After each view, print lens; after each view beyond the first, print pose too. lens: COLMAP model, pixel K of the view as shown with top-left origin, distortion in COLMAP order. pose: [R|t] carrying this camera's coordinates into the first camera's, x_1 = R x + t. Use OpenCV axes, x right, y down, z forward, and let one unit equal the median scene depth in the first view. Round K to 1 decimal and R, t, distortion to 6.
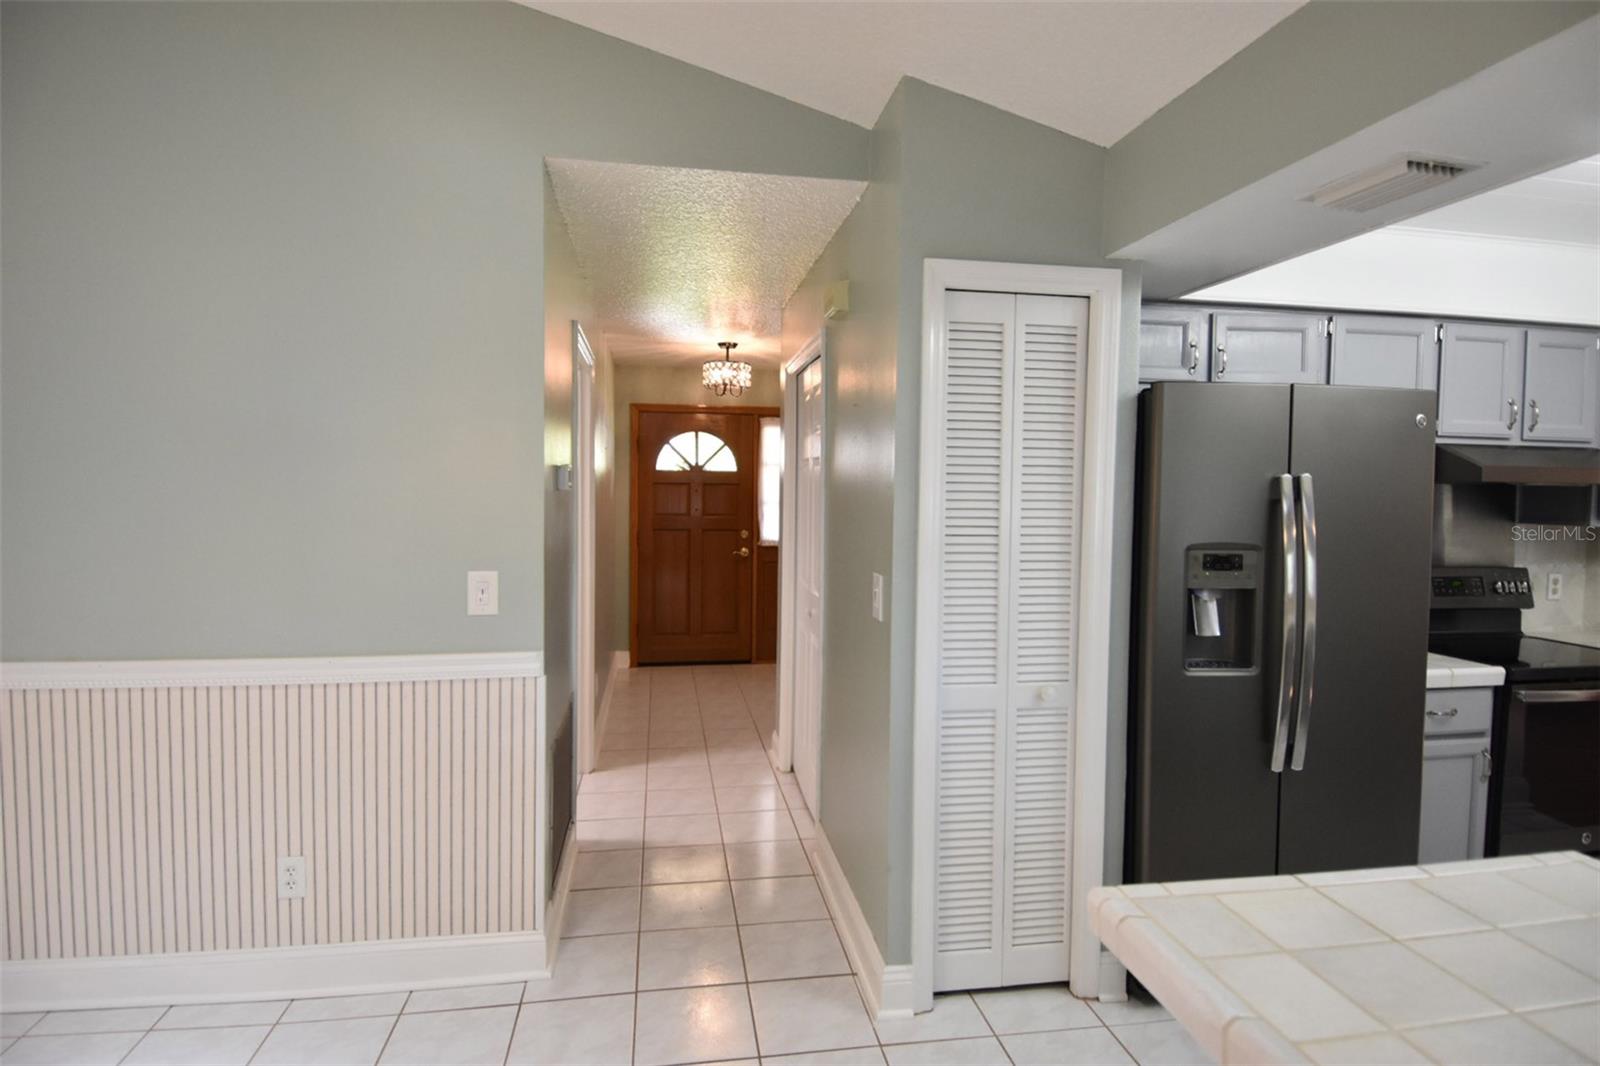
lens RADIAL K [[831.7, 0, 796.1], [0, 831.7, 523.3], [0, 0, 1]] dist [0.049220, -0.051907]
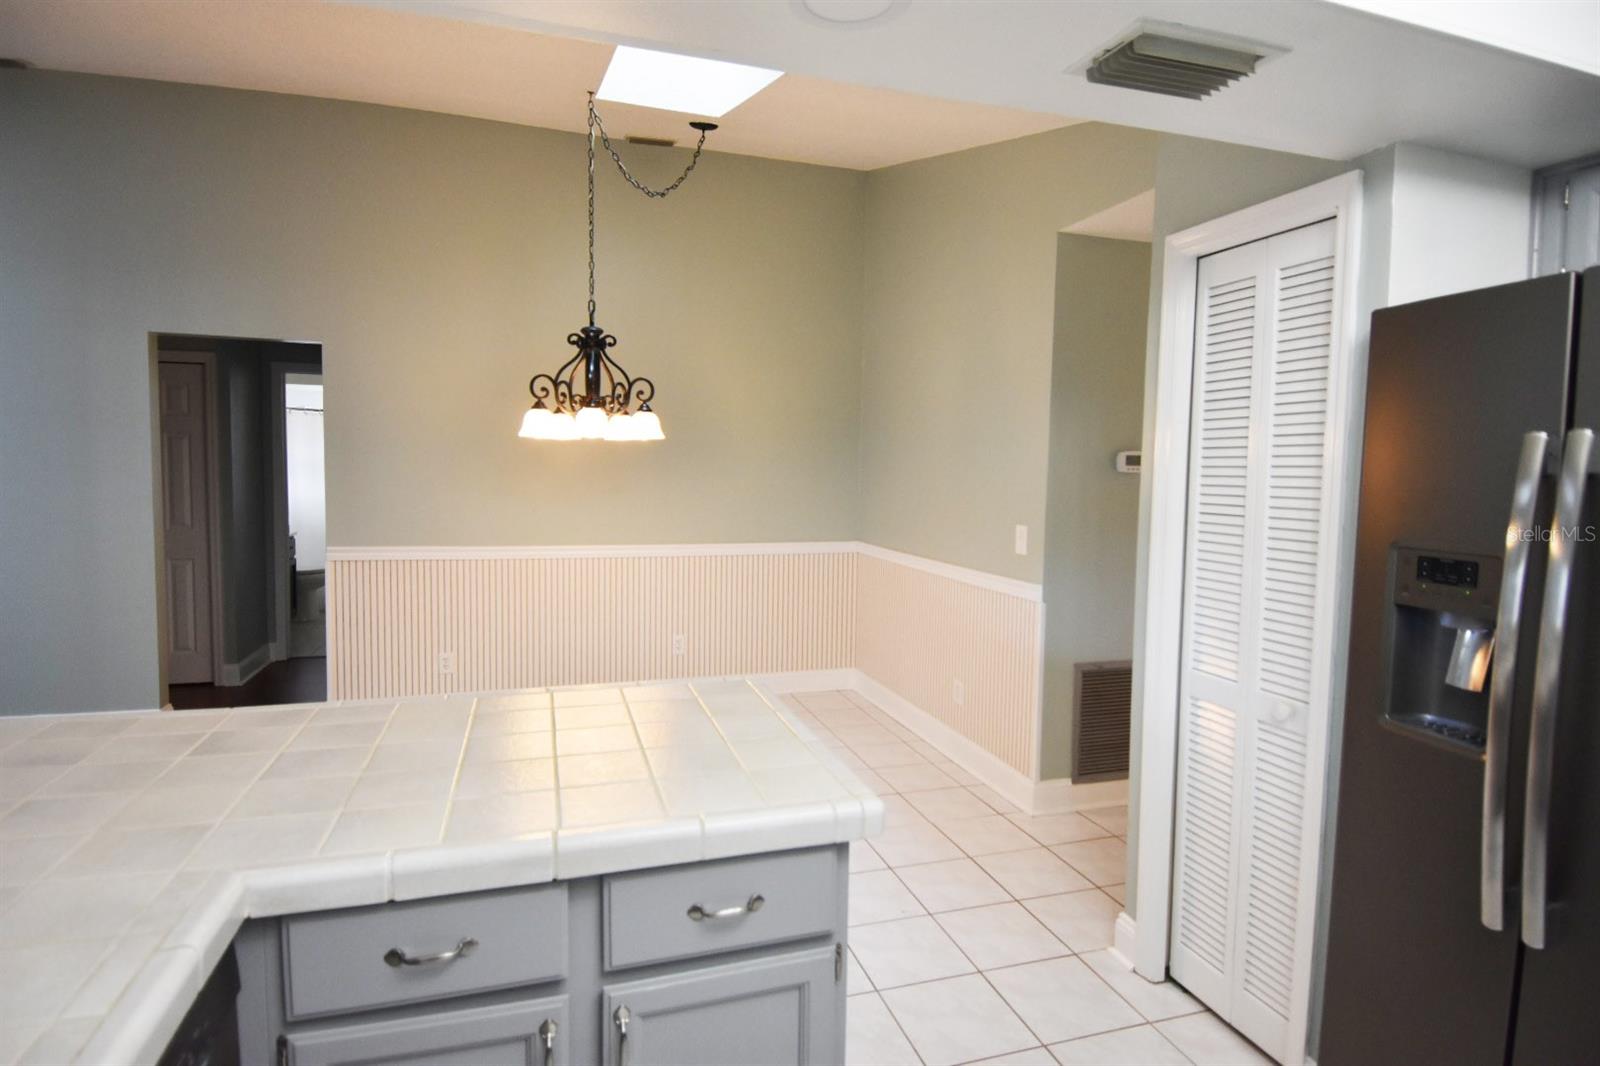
lens RADIAL K [[831.7, 0, 796.1], [0, 831.7, 523.3], [0, 0, 1]] dist [0.049220, -0.051907]
pose [[0.140535, 0.053935, -0.988606, 0.896087], [-0.057282, 0.997285, 0.046266, 0.006860], [0.988417, 0.050127, 0.143243, 0.340672]]
